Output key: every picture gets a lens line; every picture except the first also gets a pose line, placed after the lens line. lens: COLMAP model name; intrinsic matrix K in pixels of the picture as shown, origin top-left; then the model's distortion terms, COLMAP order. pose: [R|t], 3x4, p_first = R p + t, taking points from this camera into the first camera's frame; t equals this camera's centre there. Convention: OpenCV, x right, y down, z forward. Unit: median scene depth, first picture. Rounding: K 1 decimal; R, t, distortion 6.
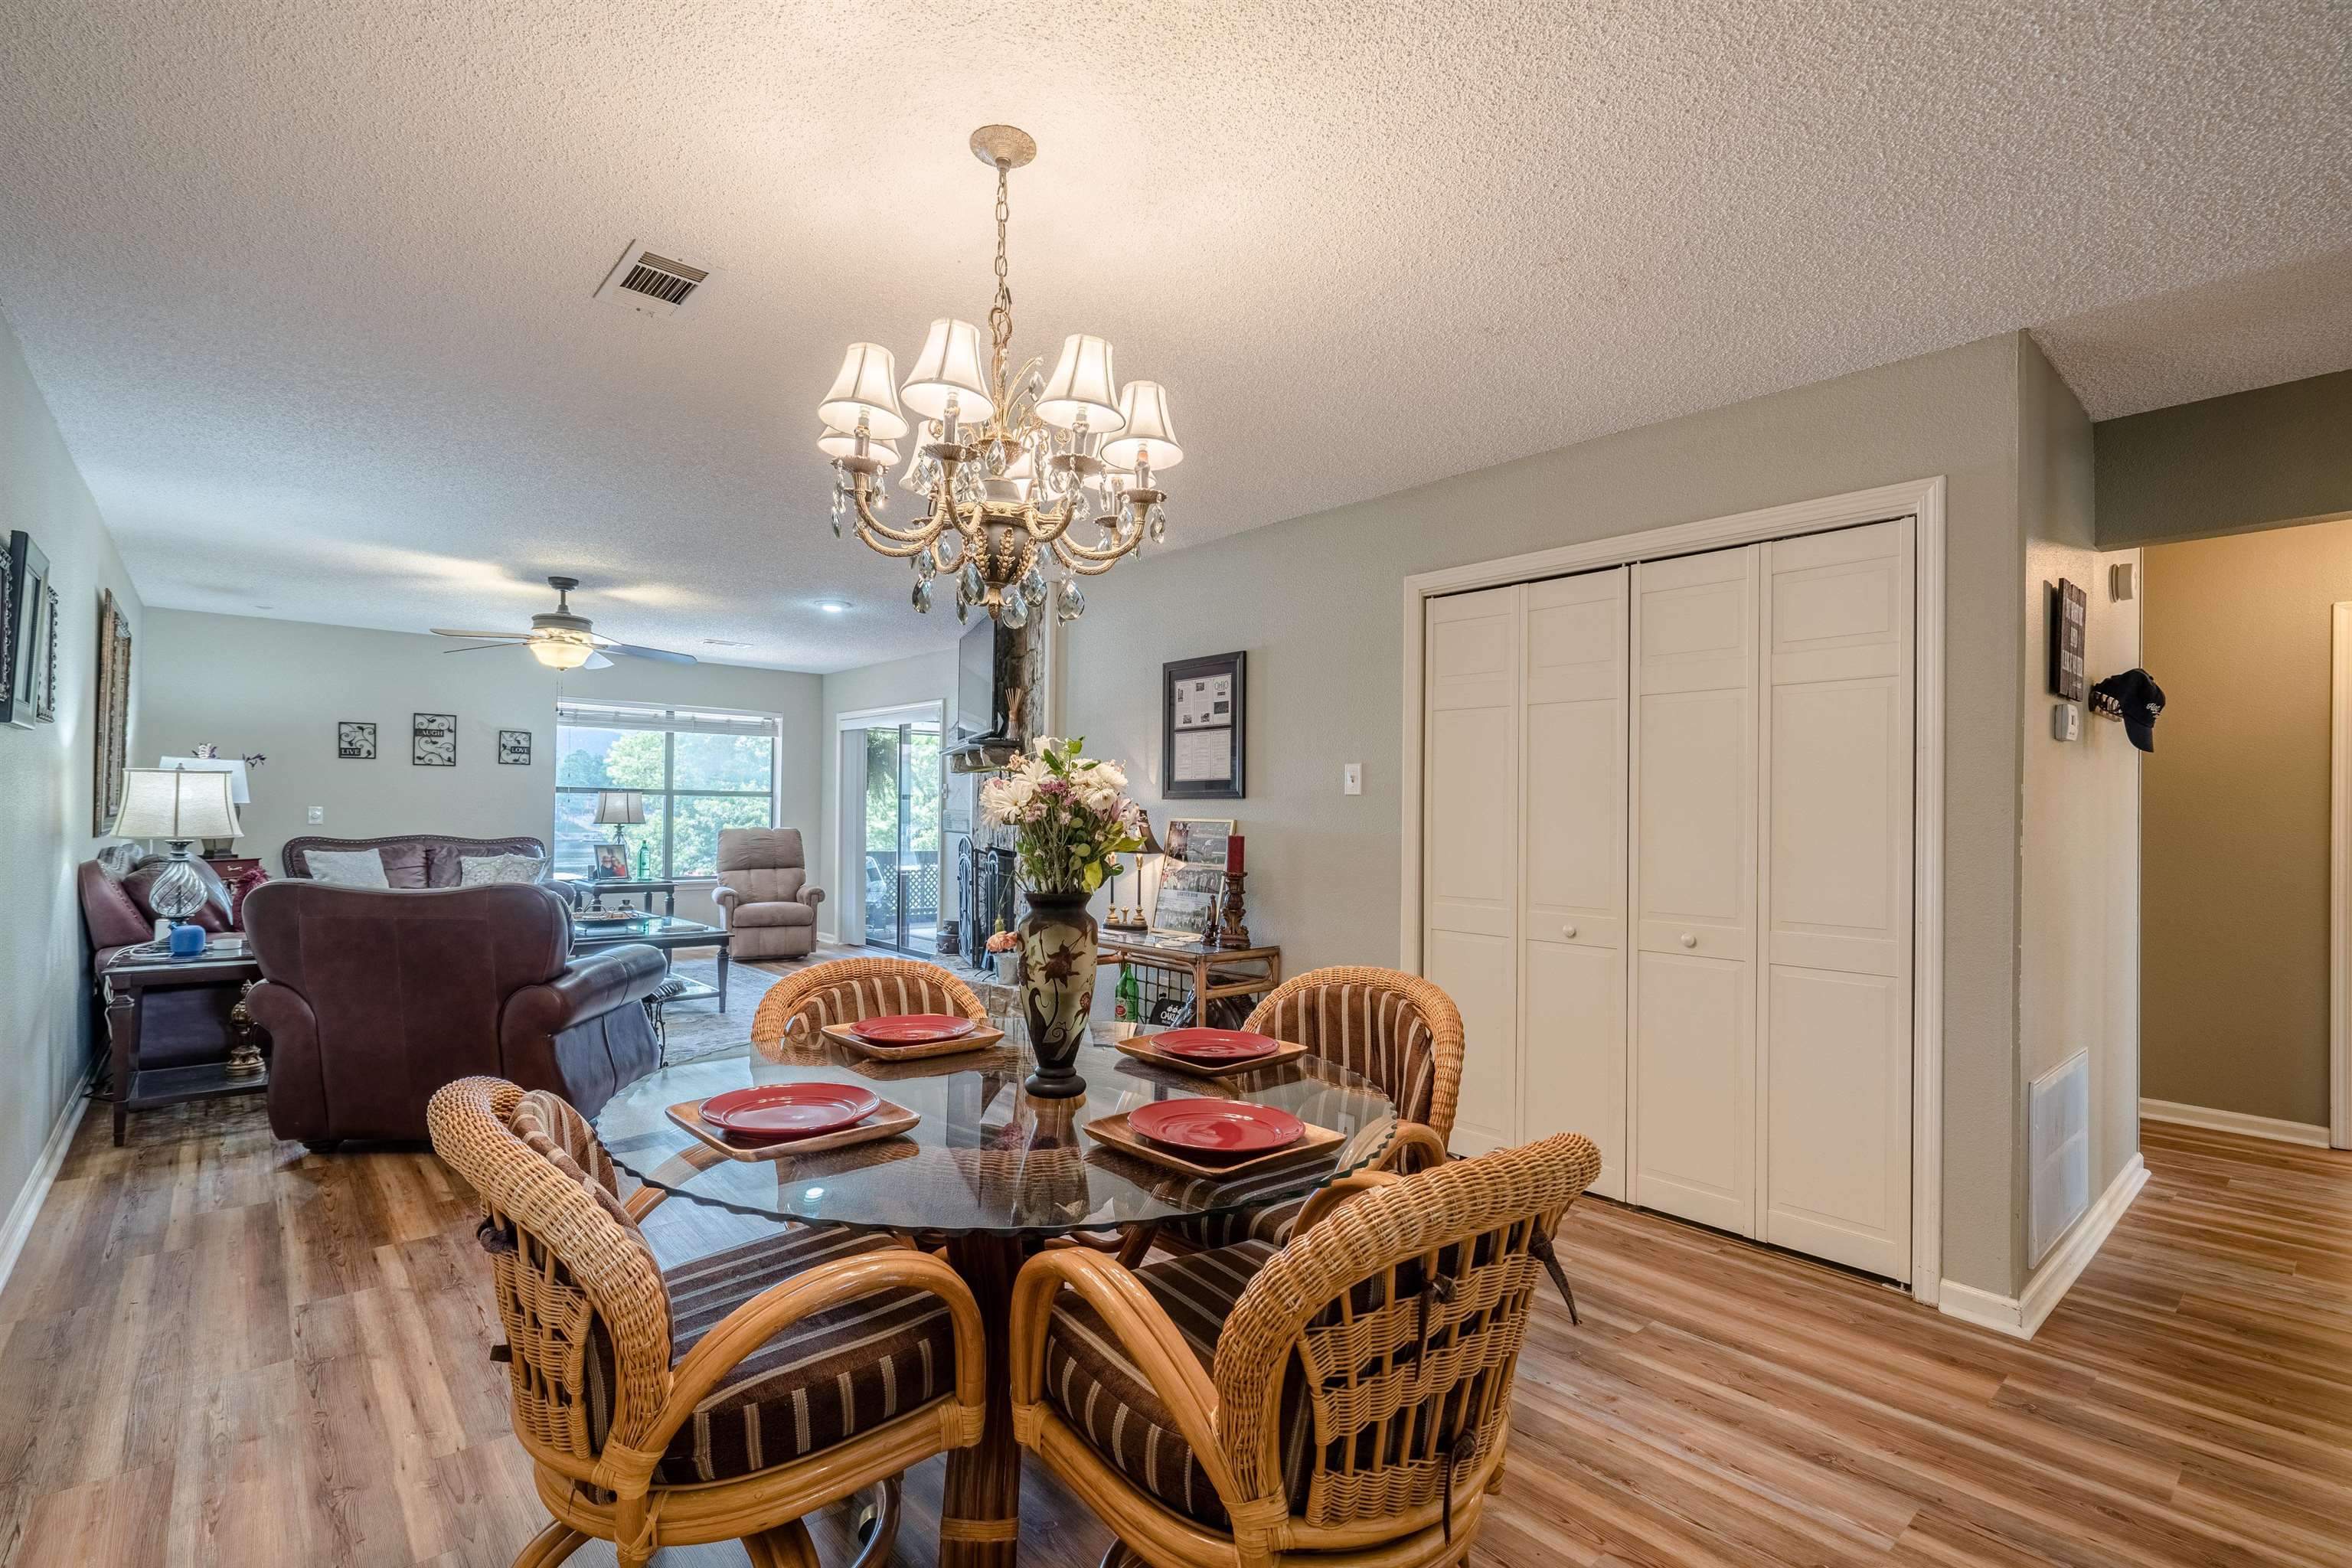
lens RADIAL K [[1068.9, 0, 1160.4], [0, 1068.9, 798.1], [0, 0, 1]] dist [-0.008781, 0.003616]
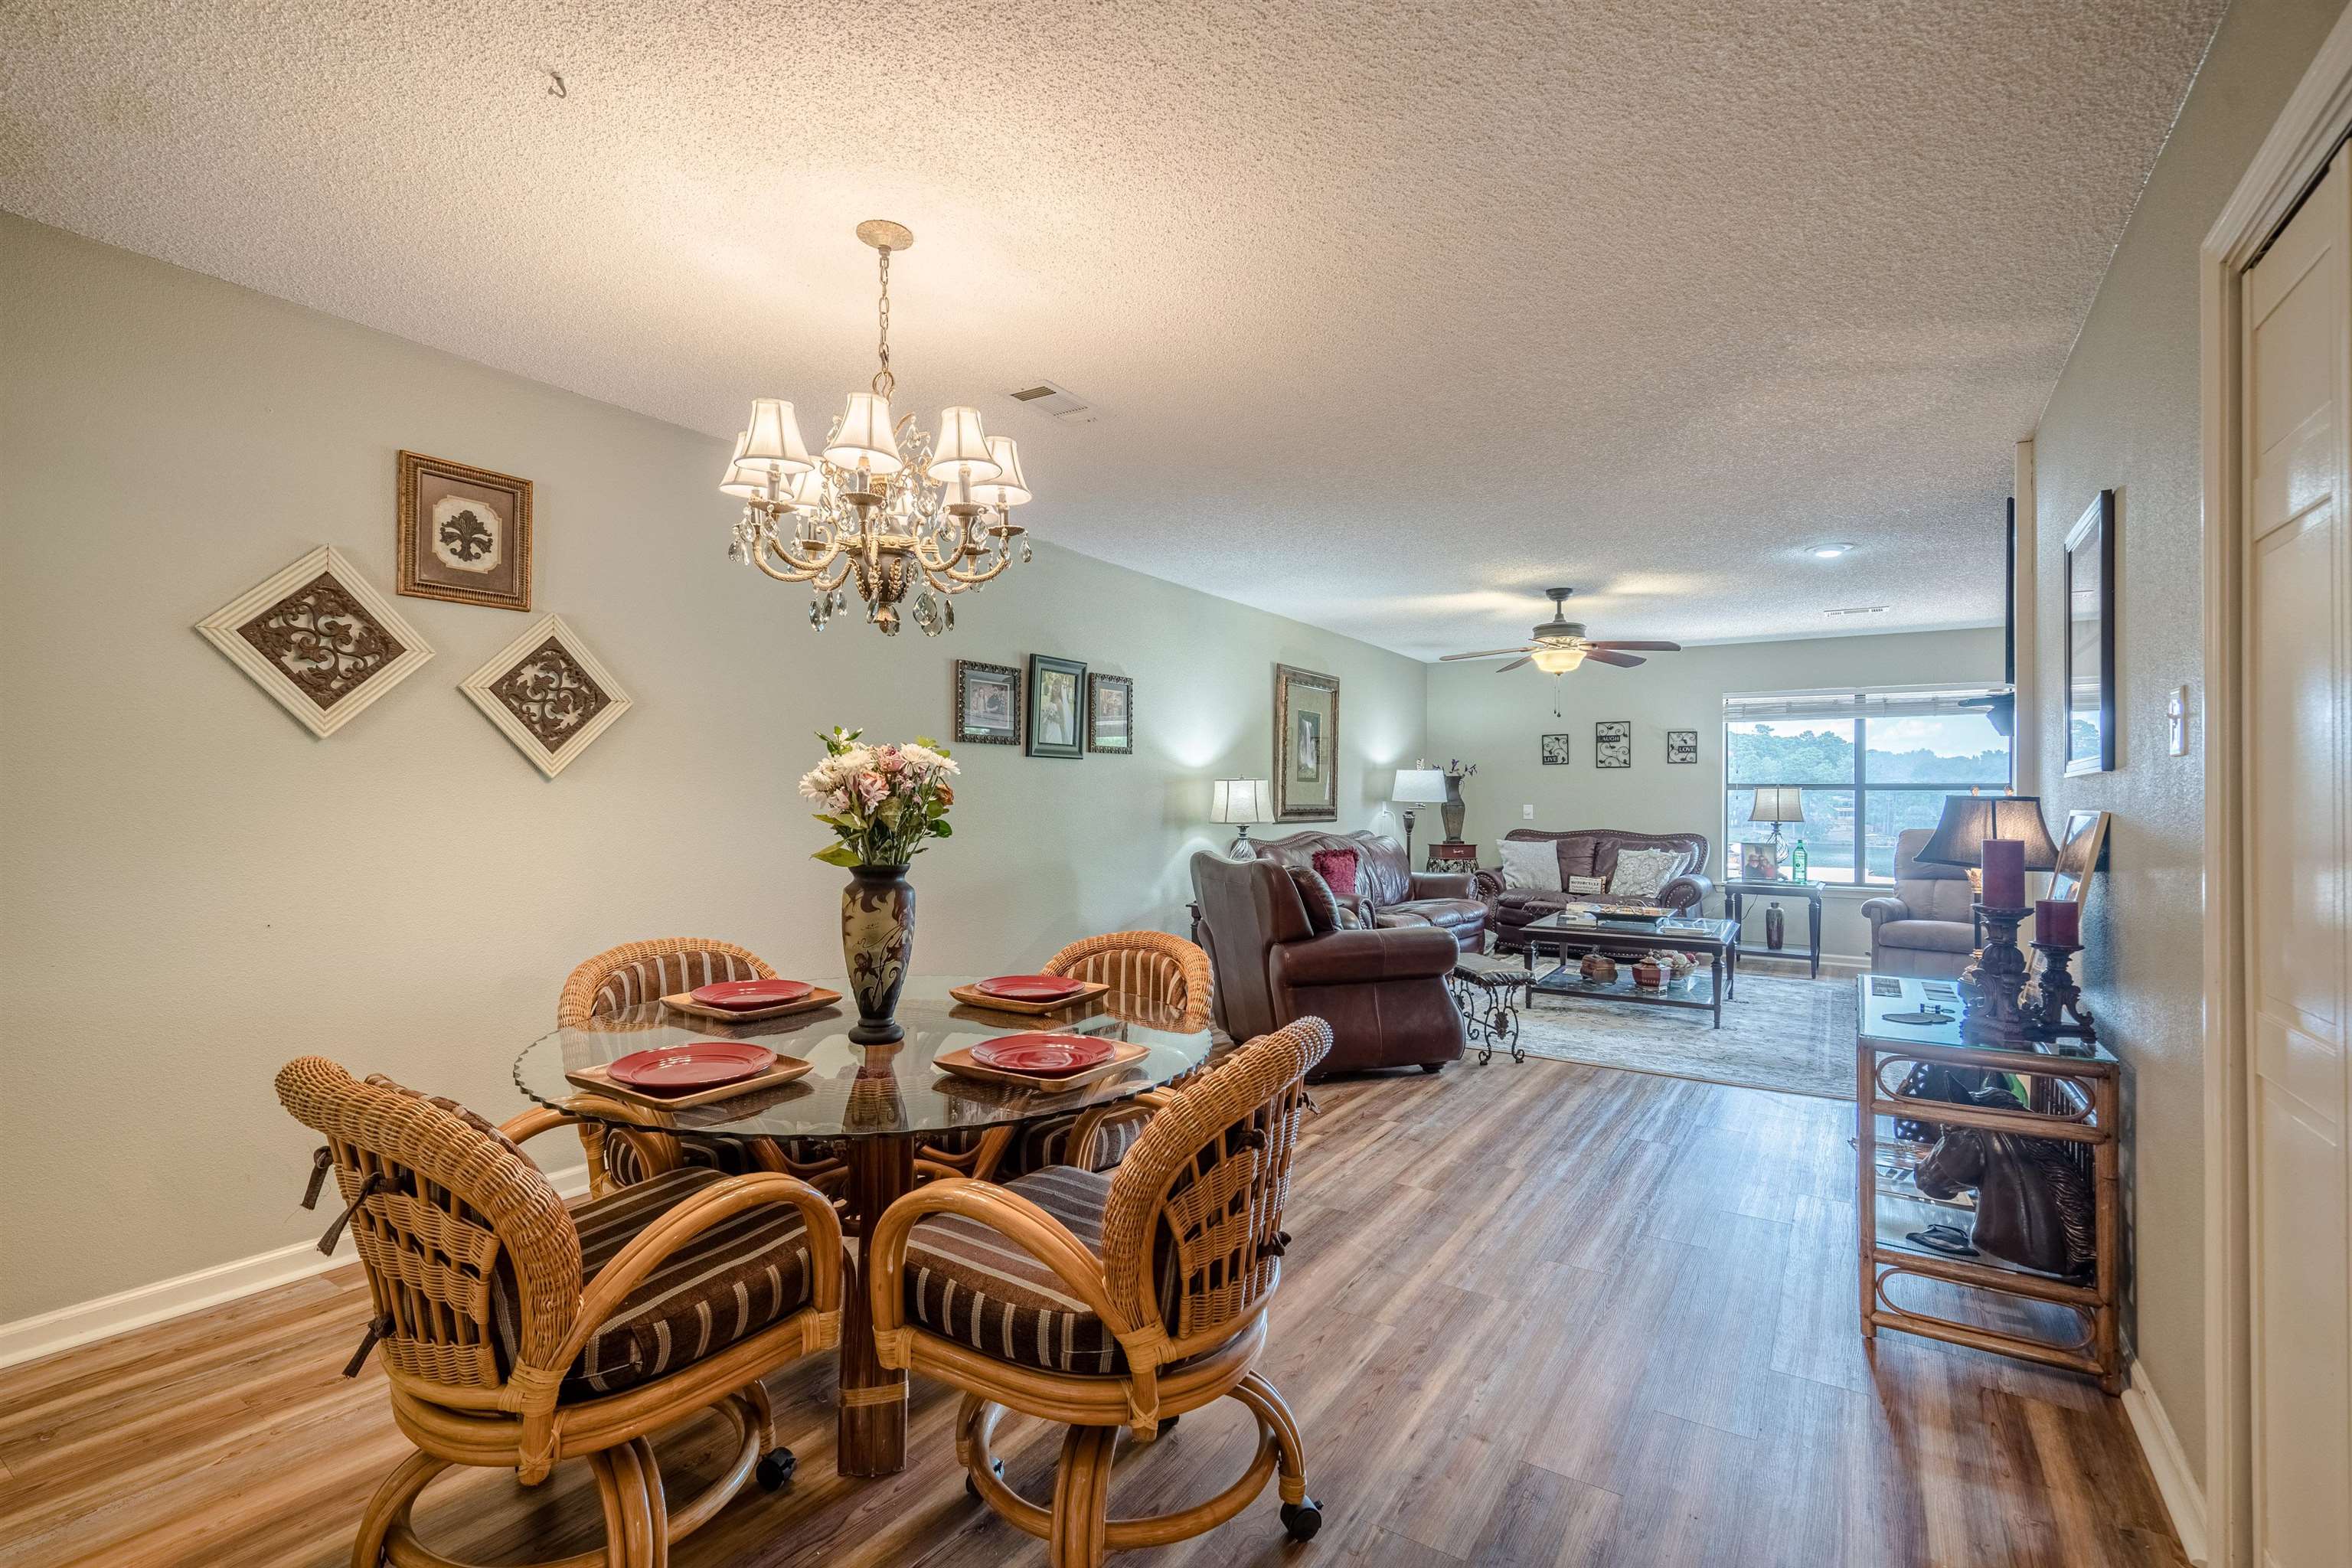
lens RADIAL K [[1068.9, 0, 1160.5], [0, 1068.9, 796.6], [0, 0, 1]] dist [-0.008781, 0.003616]
pose [[0.263795, -0.014709, -0.964467, 0.270660], [0.010419, 0.999869, -0.012400, 0.008528], [0.964522, -0.006778, 0.263914, 0.244985]]
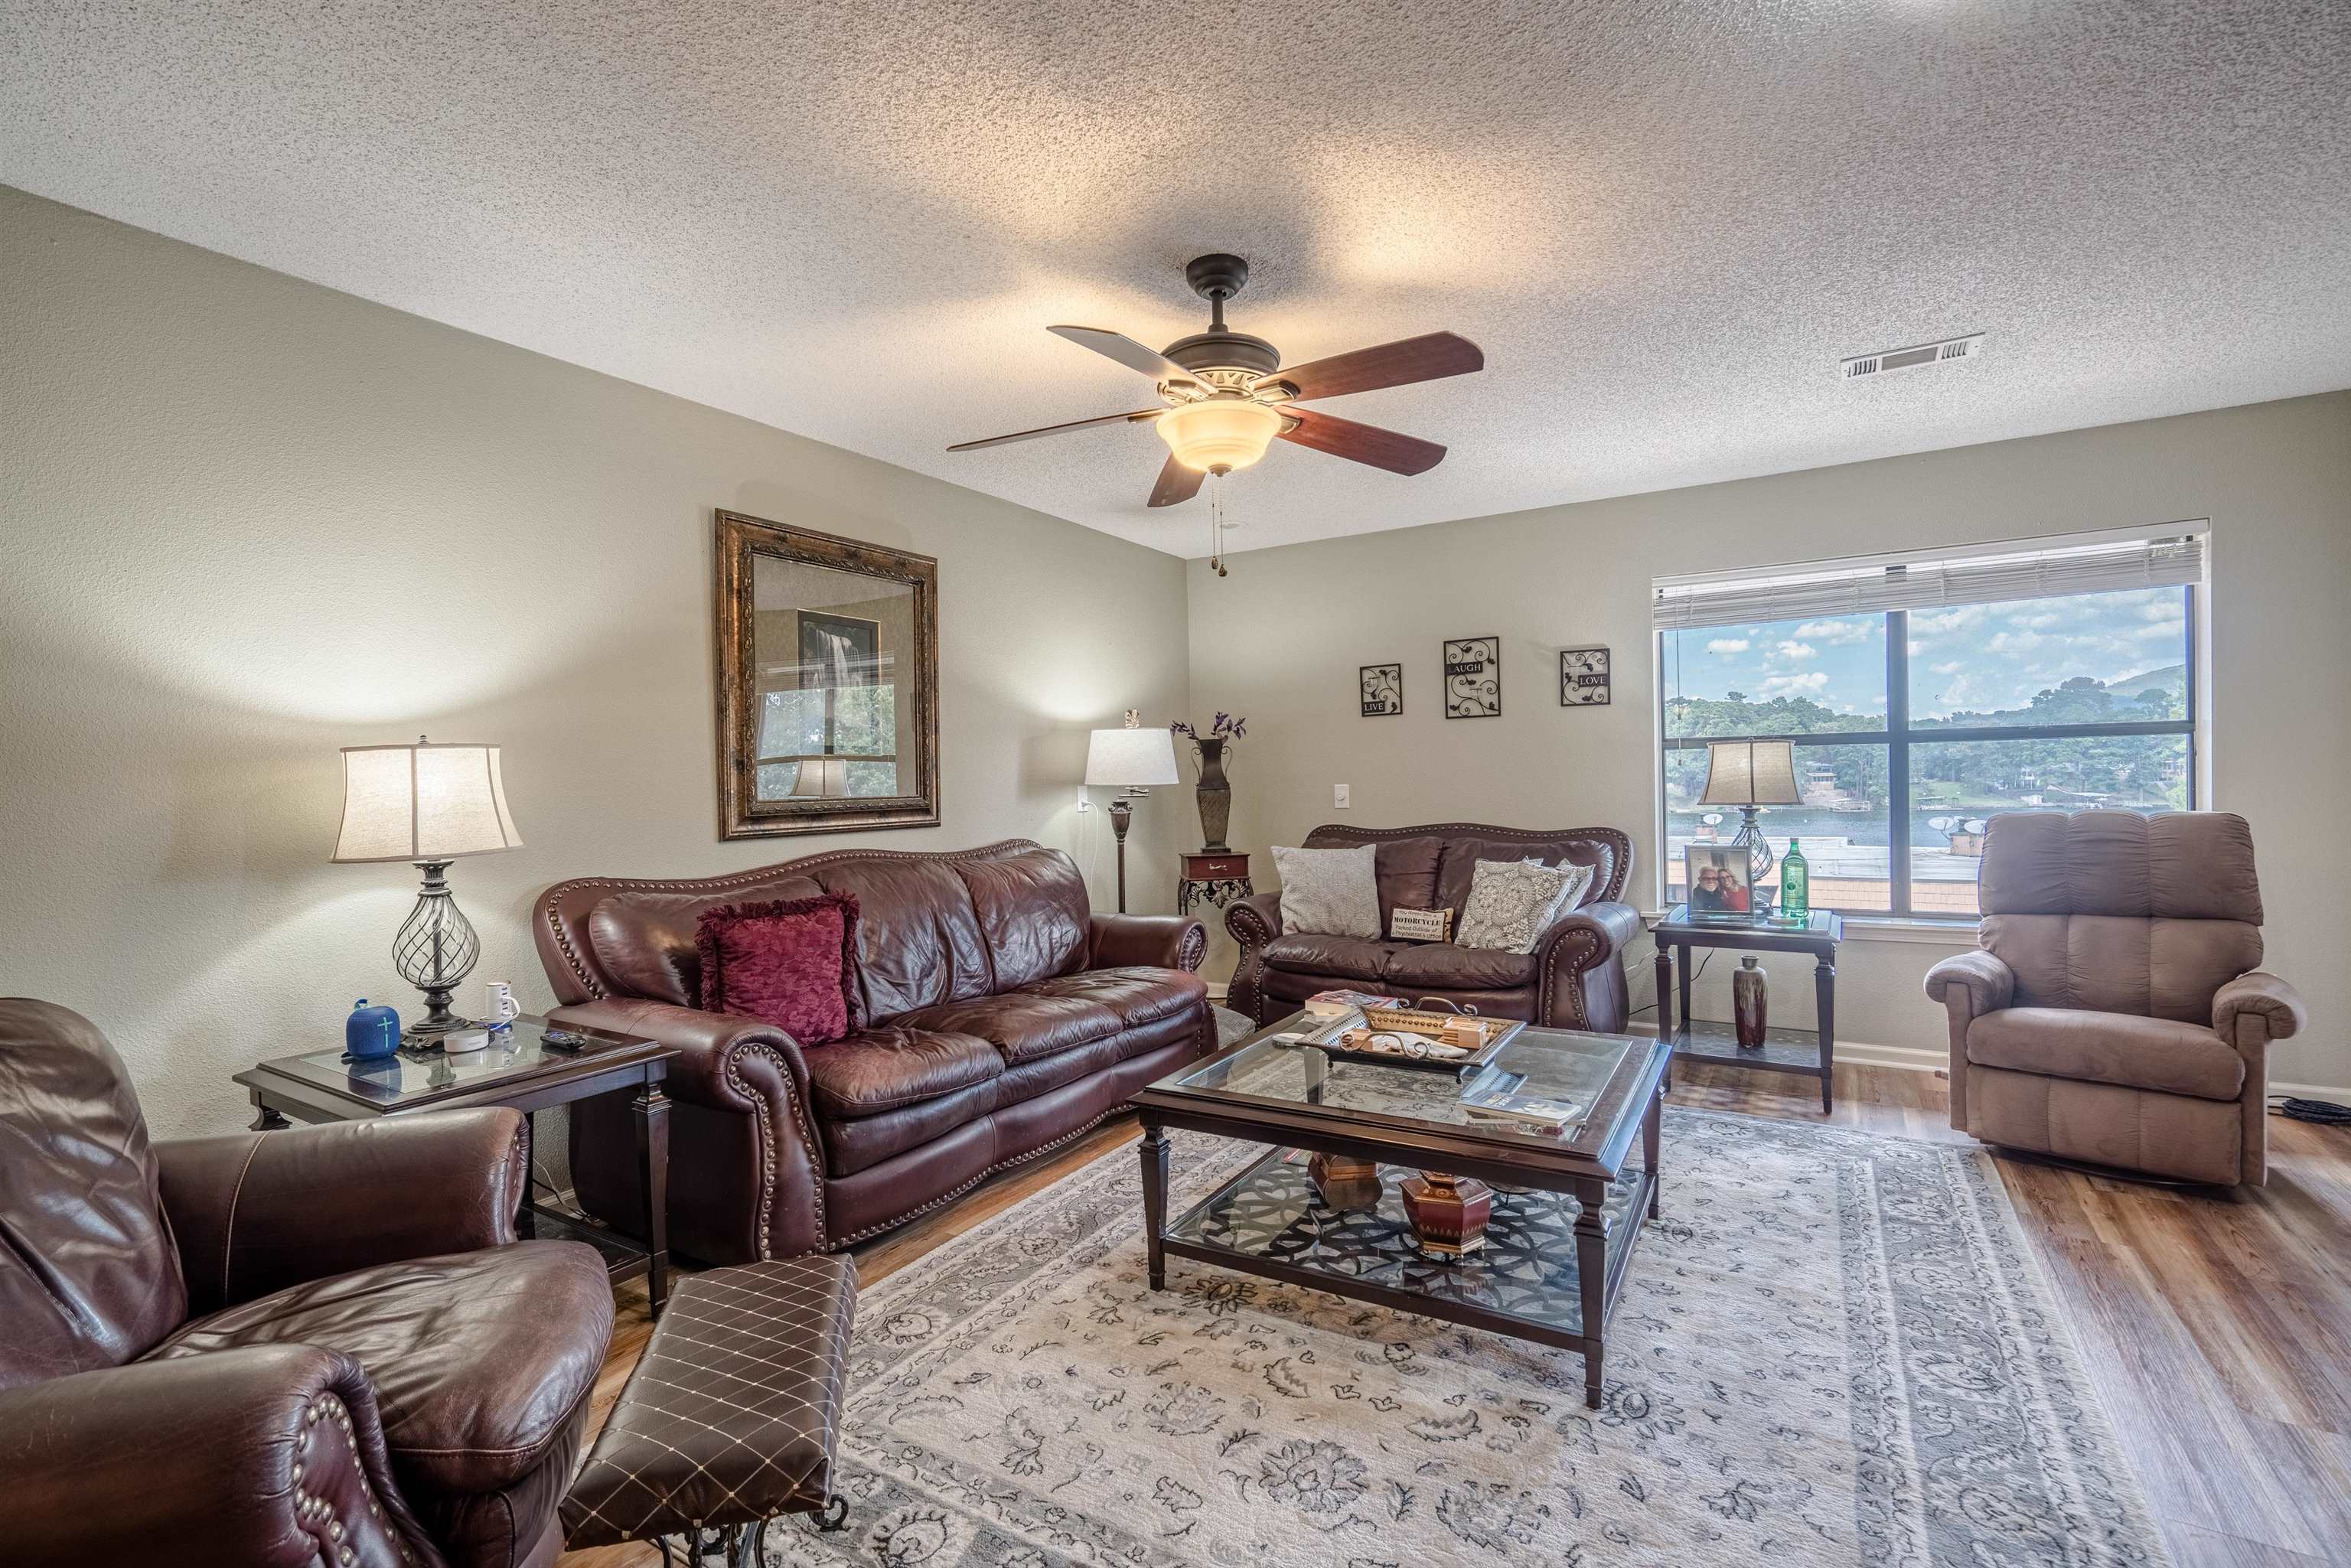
lens RADIAL K [[1068.4, 0, 1165.2], [0, 1068.4, 799.1], [0, 0, 1]] dist [-0.008781, 0.003616]
pose [[0.283957, -0.004939, -0.958824, -0.107056], [0.038354, 0.999245, 0.006212, 0.008056], [0.958070, -0.038538, 0.283932, 0.627884]]
